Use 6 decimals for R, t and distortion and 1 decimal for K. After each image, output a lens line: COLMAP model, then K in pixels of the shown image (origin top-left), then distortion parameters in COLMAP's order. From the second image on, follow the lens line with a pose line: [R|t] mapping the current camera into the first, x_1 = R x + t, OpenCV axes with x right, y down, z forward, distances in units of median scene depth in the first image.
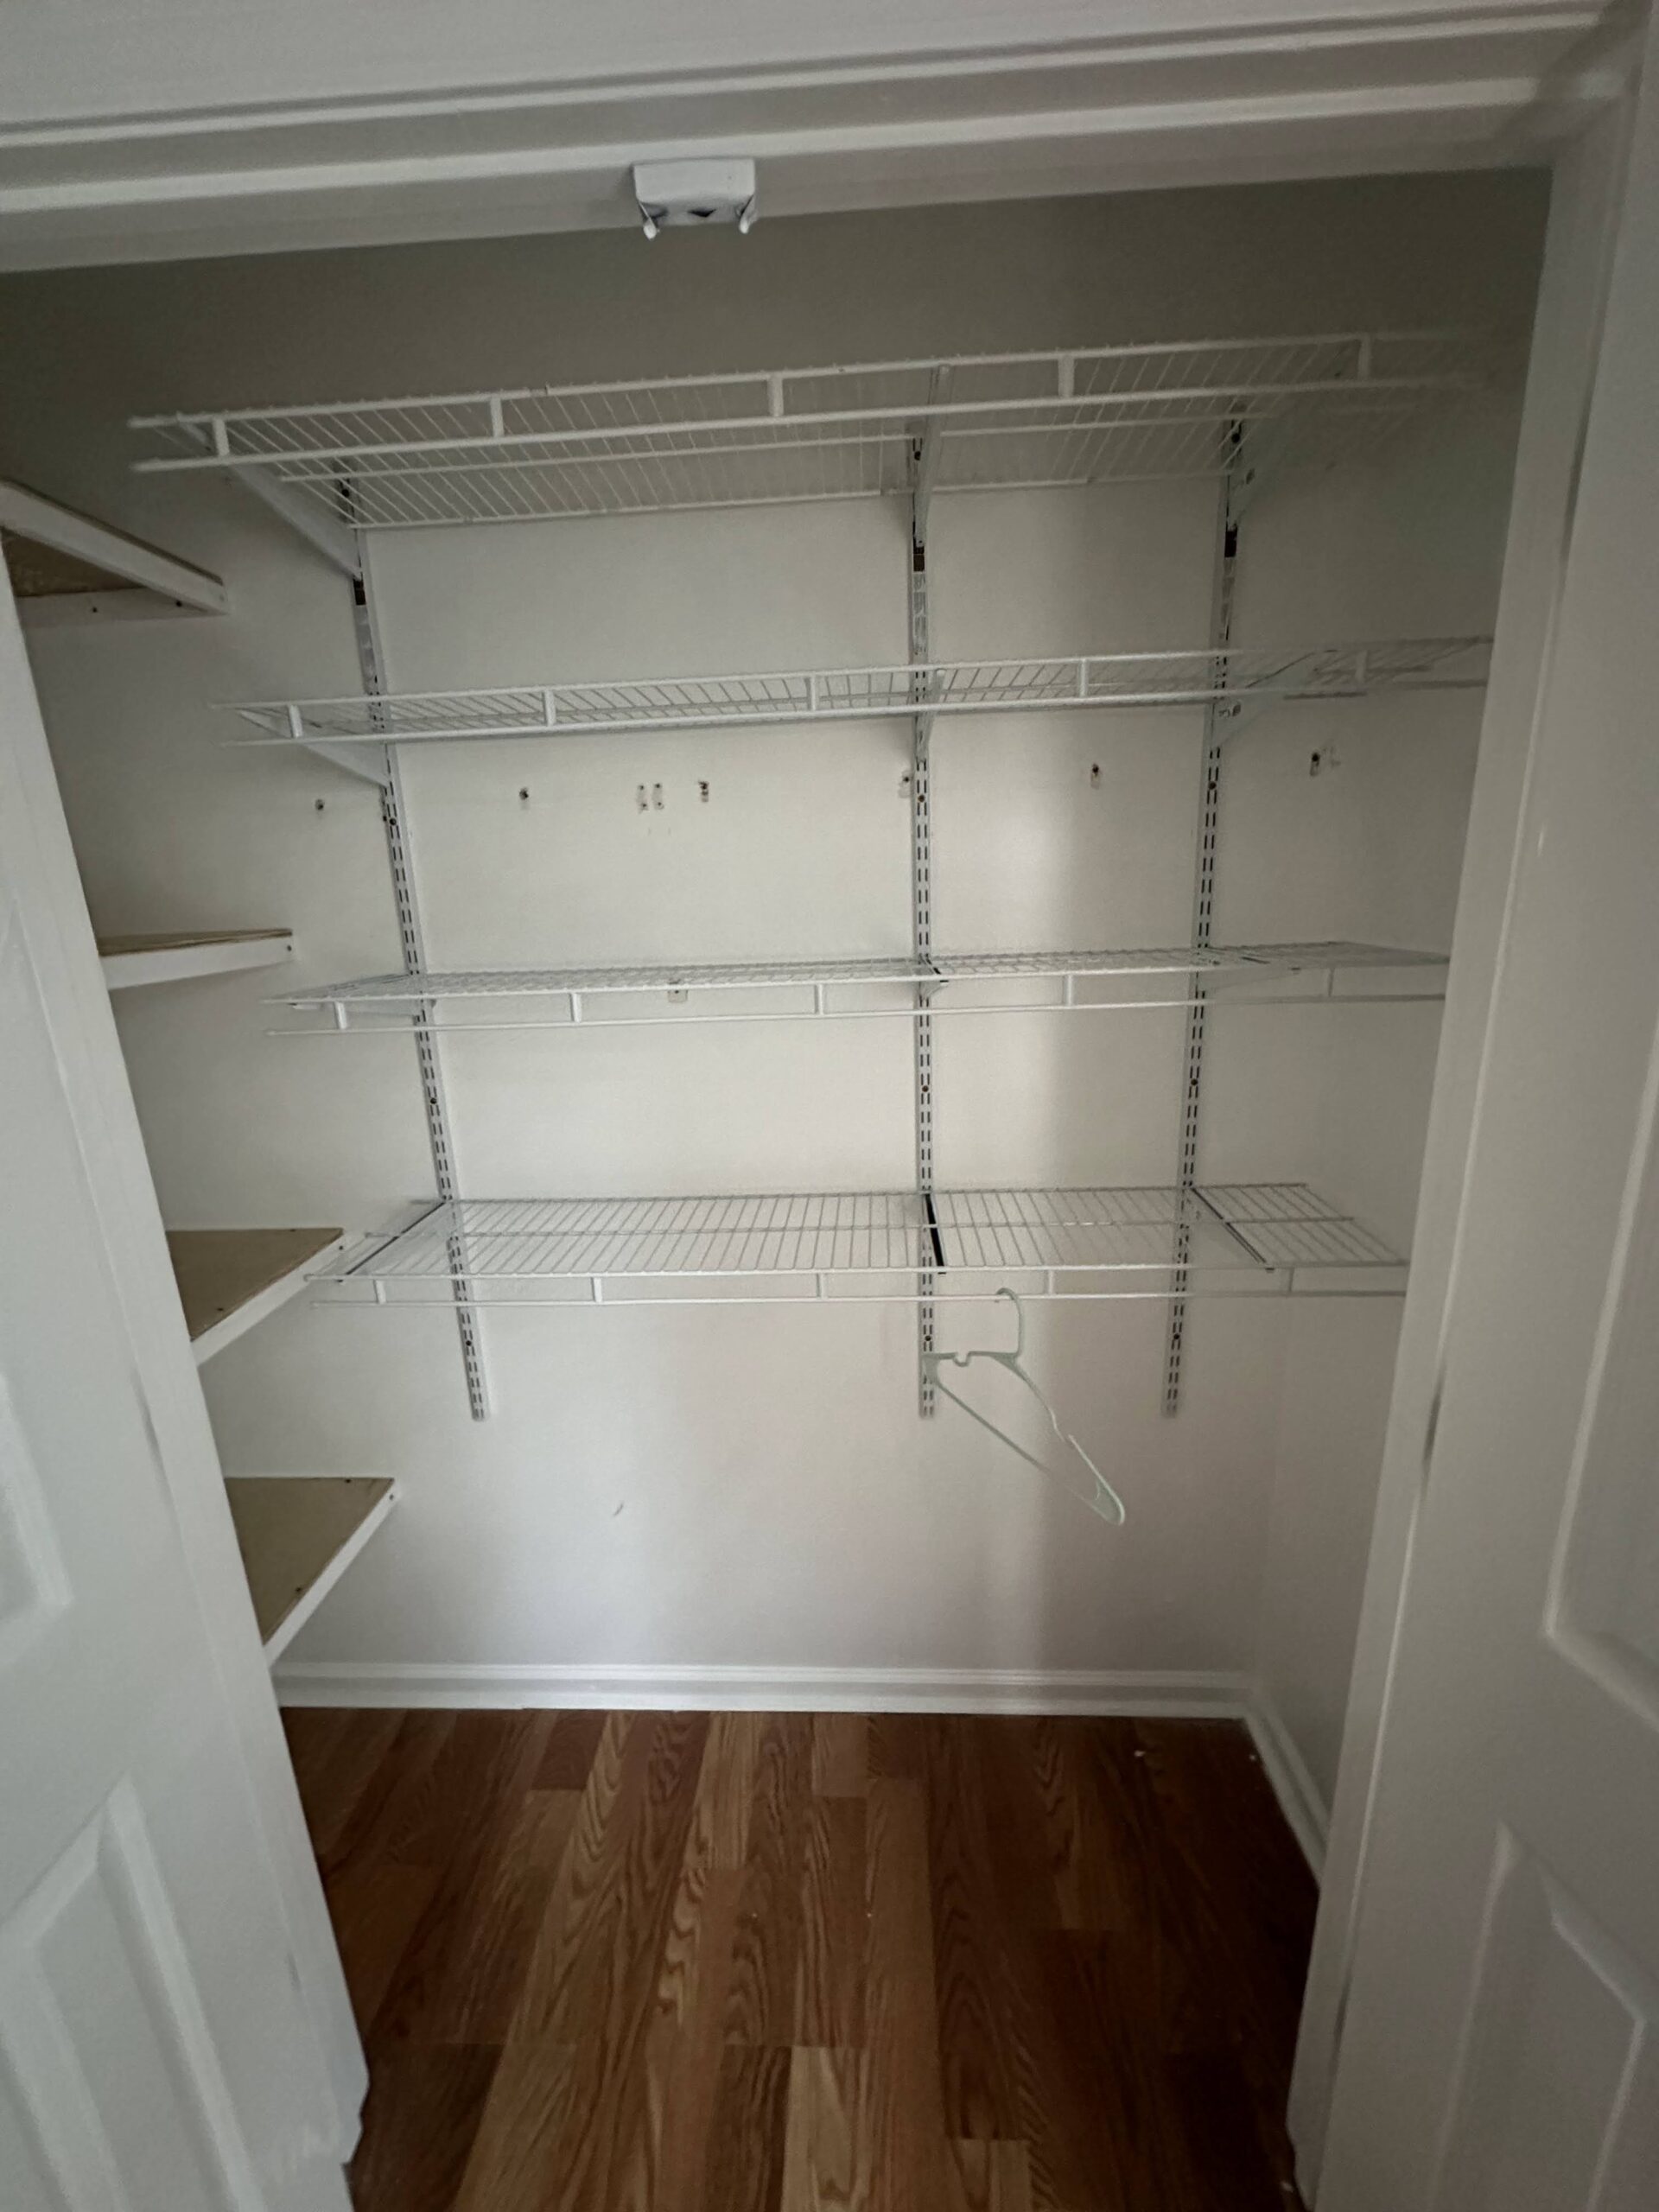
lens RADIAL K [[889.9, 0, 818.9], [0, 889.9, 1109.3], [0, 0, 1]] dist [-0.001149, 0.000061]
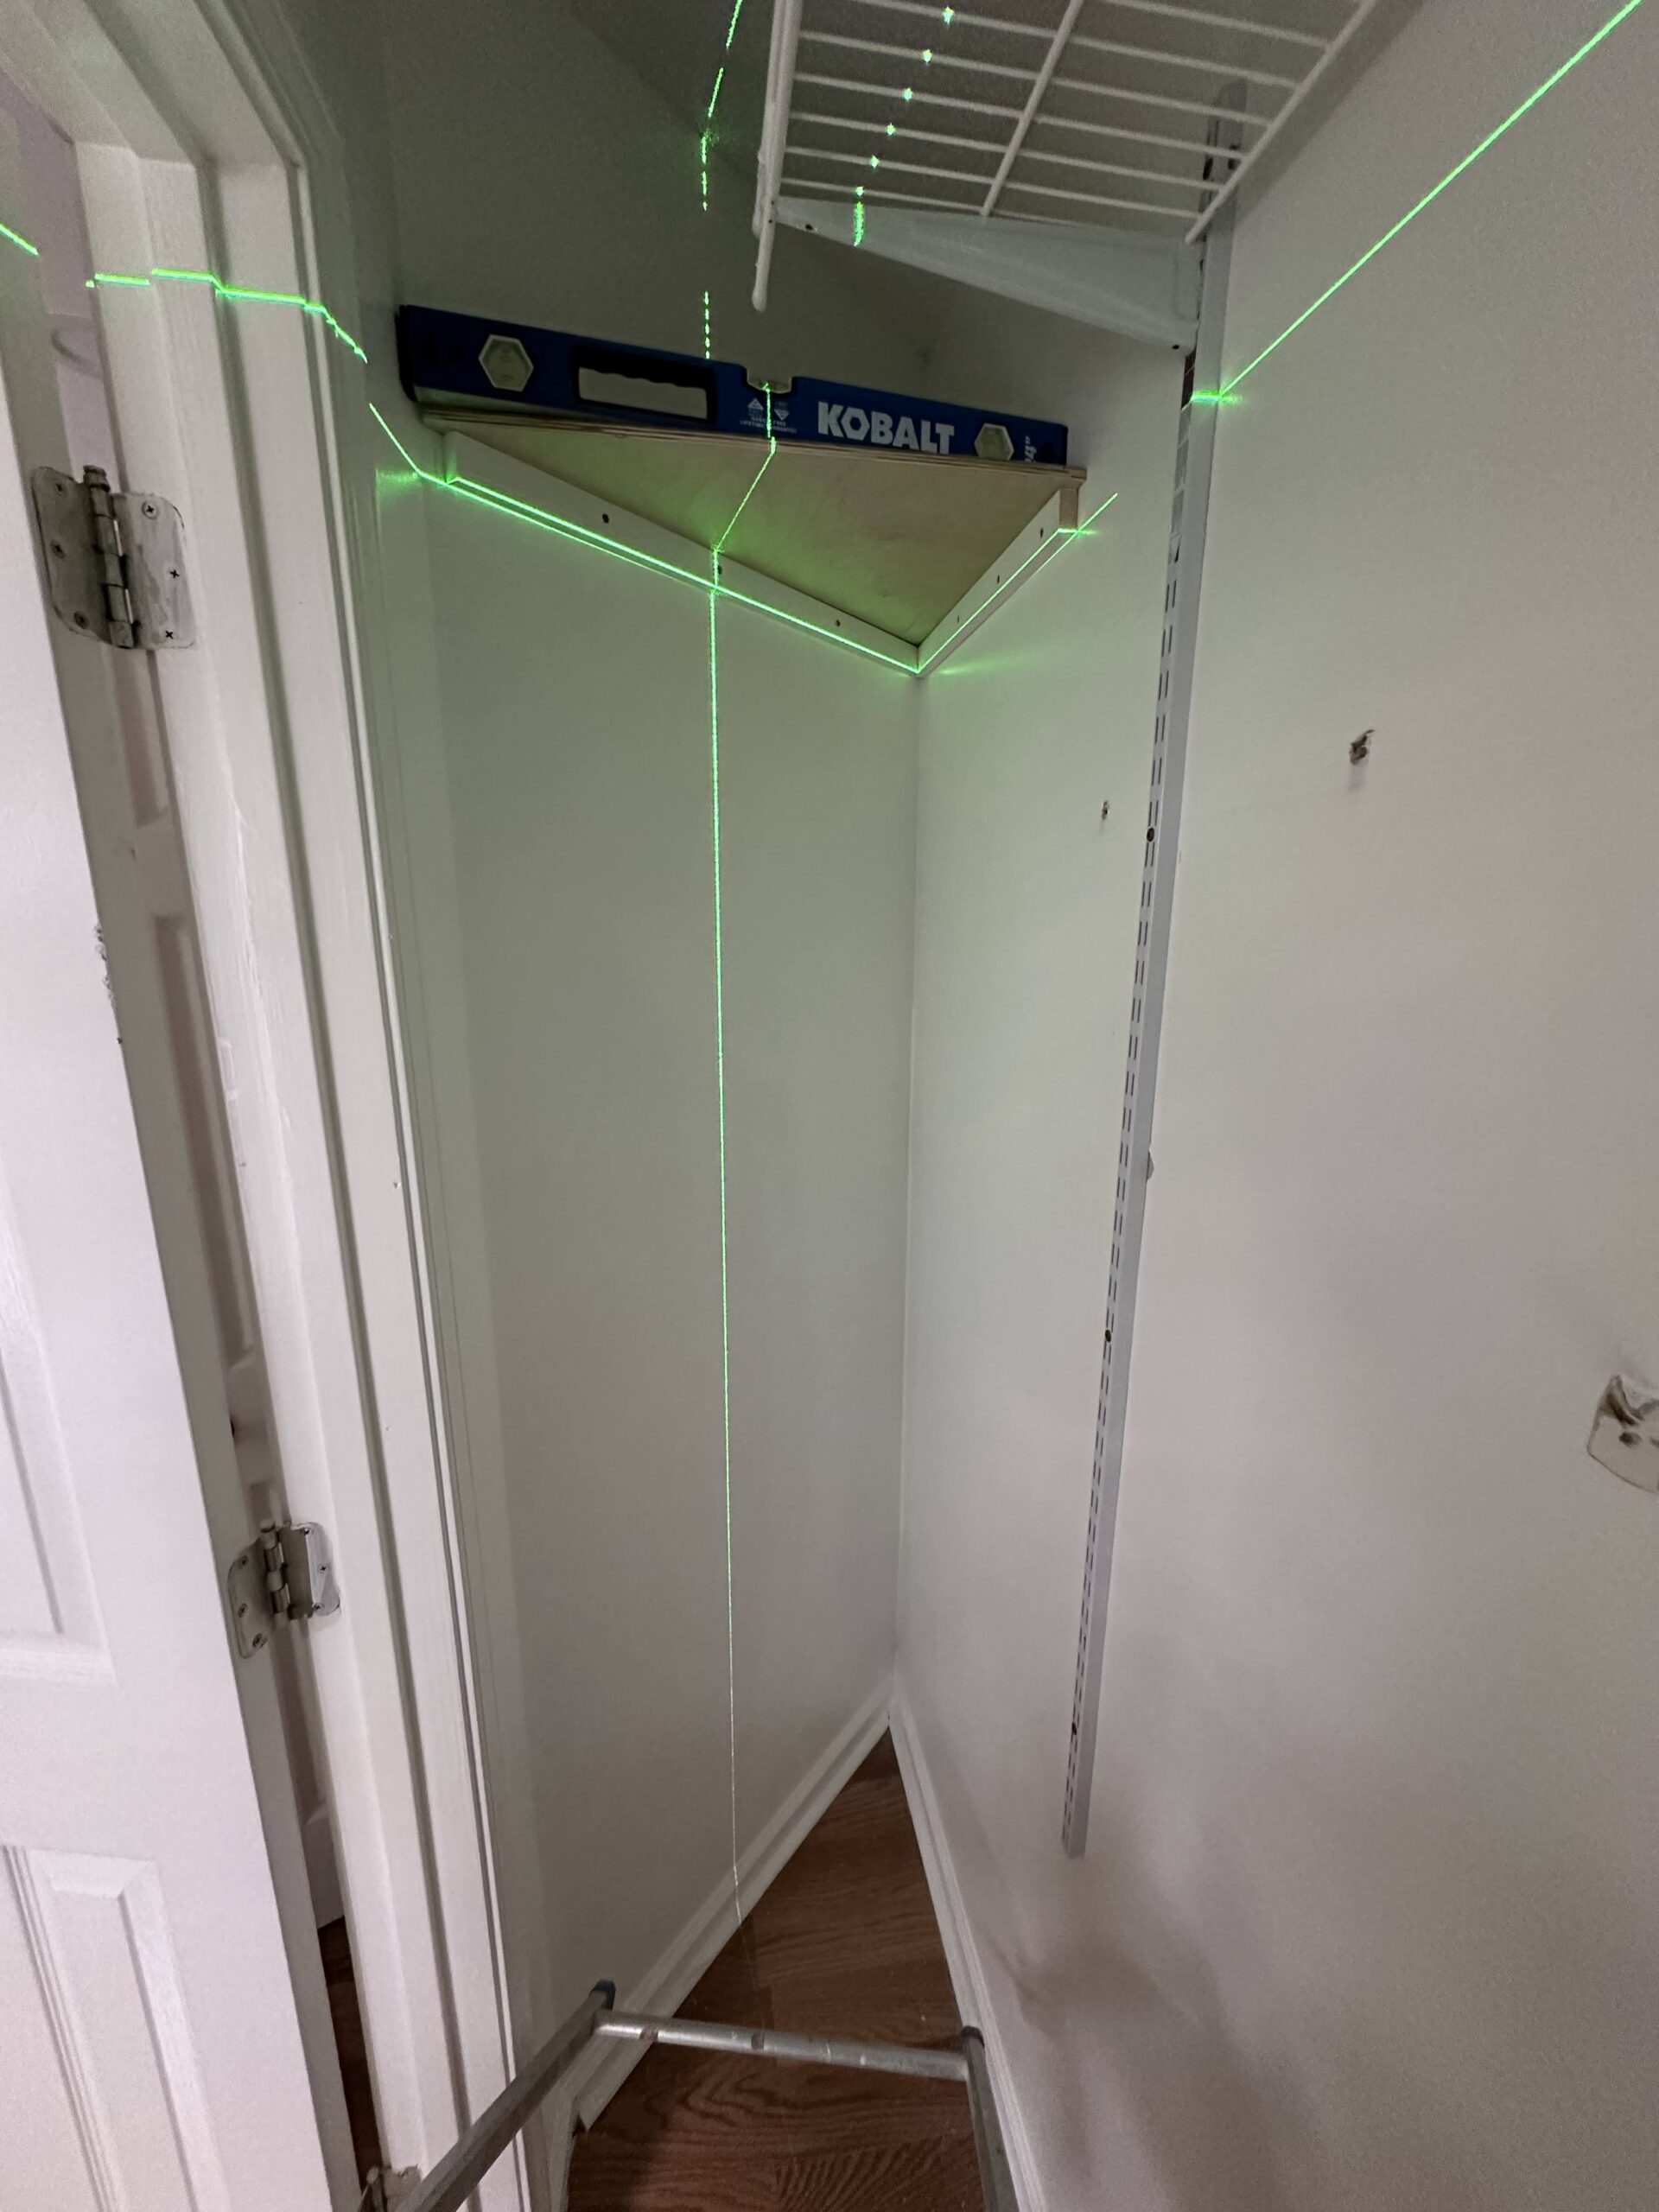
lens RADIAL K [[880.0, 0, 829.5], [0, 880.0, 1106.0], [0, 0, 1]] dist [-0.001392, 0.000102]
pose [[0.202475, 0.254959, -0.945516, 0.015152], [-0.258212, 0.945246, 0.199592, -0.231069], [0.944632, 0.203731, 0.257222, 0.734635]]
